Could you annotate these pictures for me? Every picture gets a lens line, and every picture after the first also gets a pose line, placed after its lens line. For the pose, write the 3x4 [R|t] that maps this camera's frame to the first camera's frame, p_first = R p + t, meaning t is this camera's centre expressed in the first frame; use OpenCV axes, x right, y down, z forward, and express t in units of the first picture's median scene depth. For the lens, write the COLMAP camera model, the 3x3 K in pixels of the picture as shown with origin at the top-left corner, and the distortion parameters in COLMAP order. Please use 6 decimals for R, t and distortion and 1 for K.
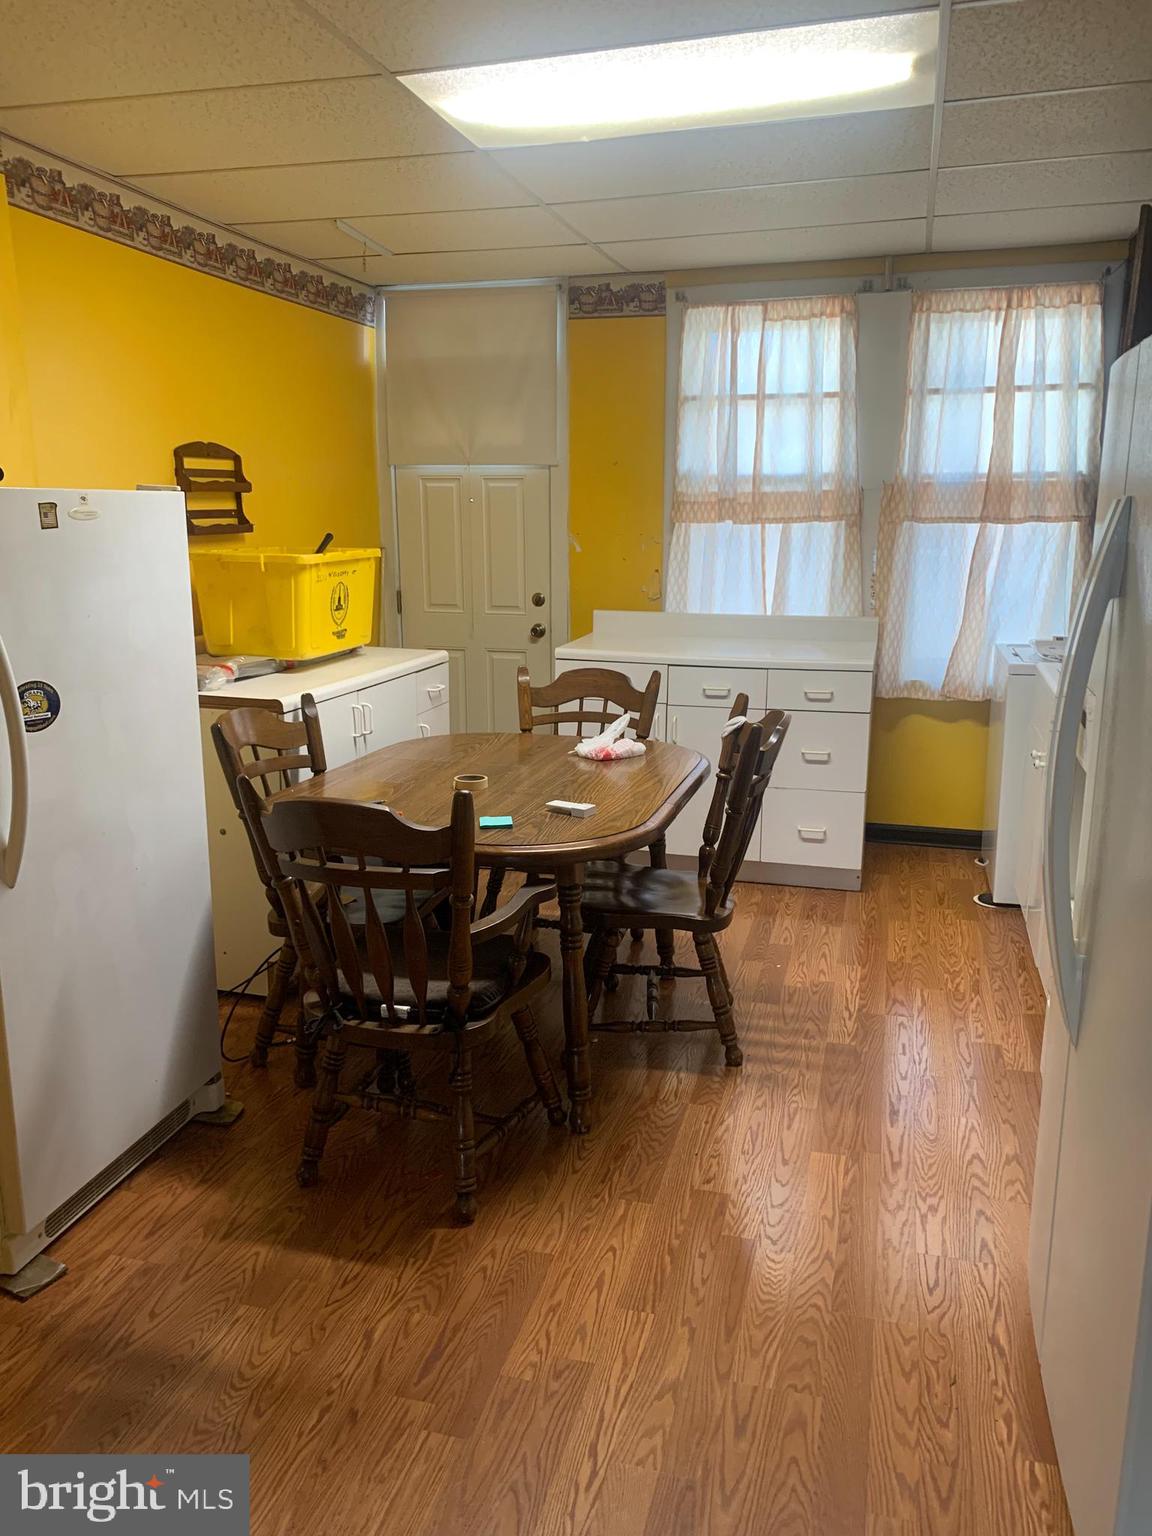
lens RADIAL K [[1189.9, 0, 576.0], [0, 1189.9, 768.0], [0, 0, 1]] dist [-0.005821, -0.001985]
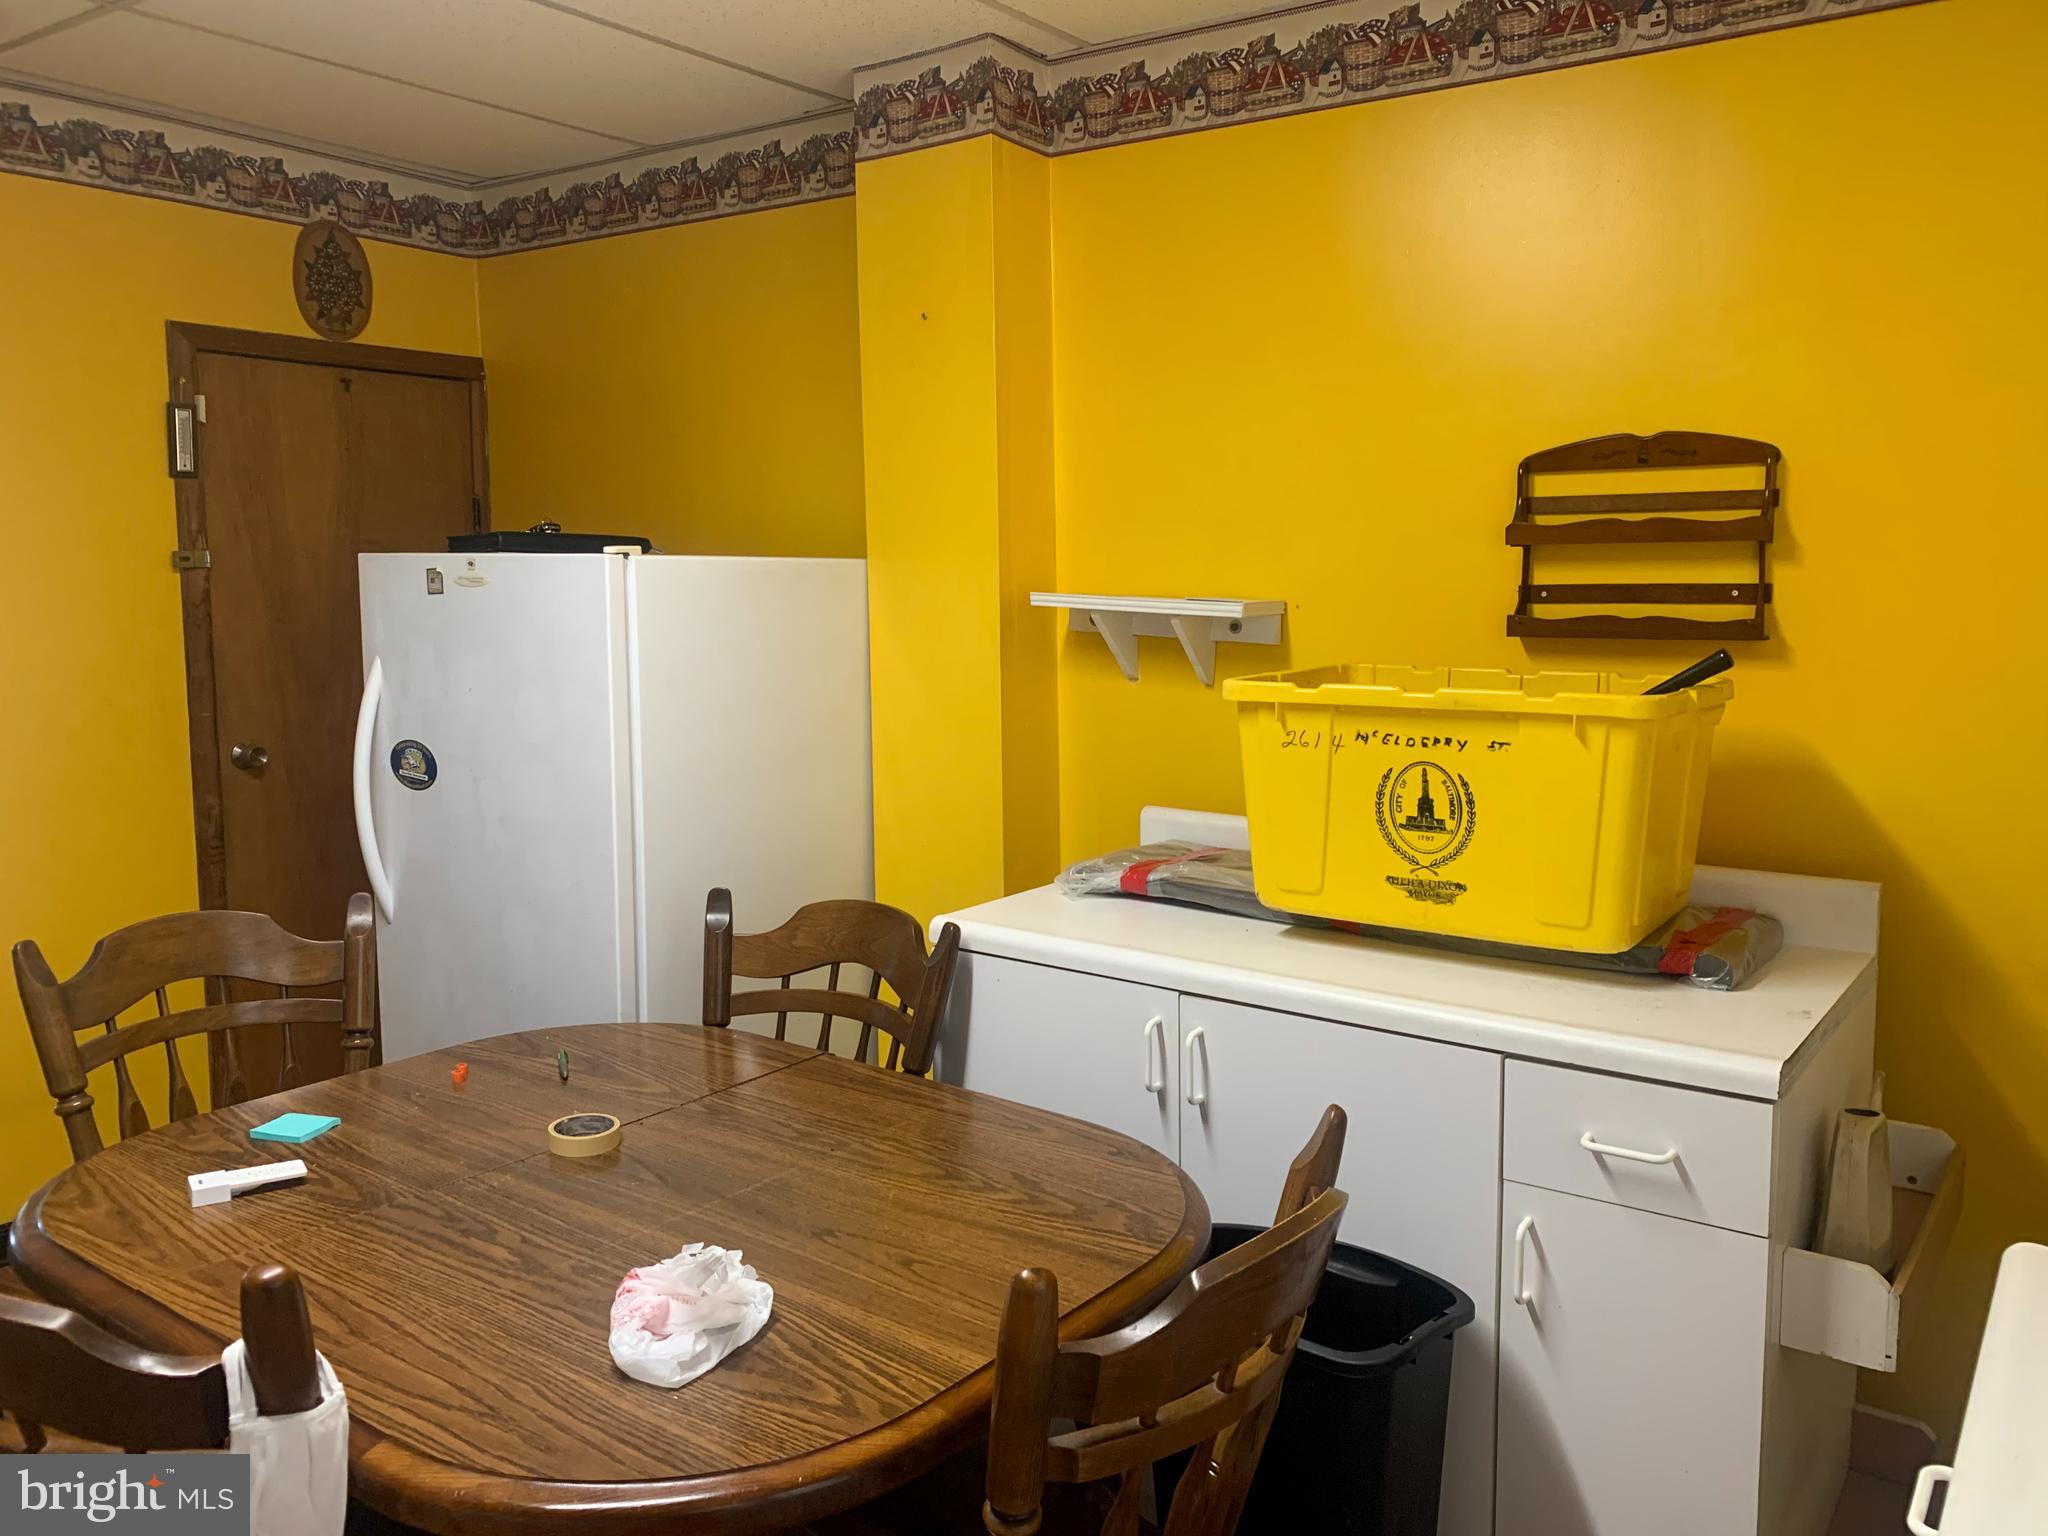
lens RADIAL K [[1586.5, 0, 1029.3], [0, 1586.5, 807.2], [0, 0, 1]] dist [-0.005821, -0.001985]
pose [[-0.321592, 0.134776, -0.937237, 0.344548], [-0.213650, 0.953964, 0.210491, -0.226756], [0.922460, 0.267933, -0.277993, 1.038316]]
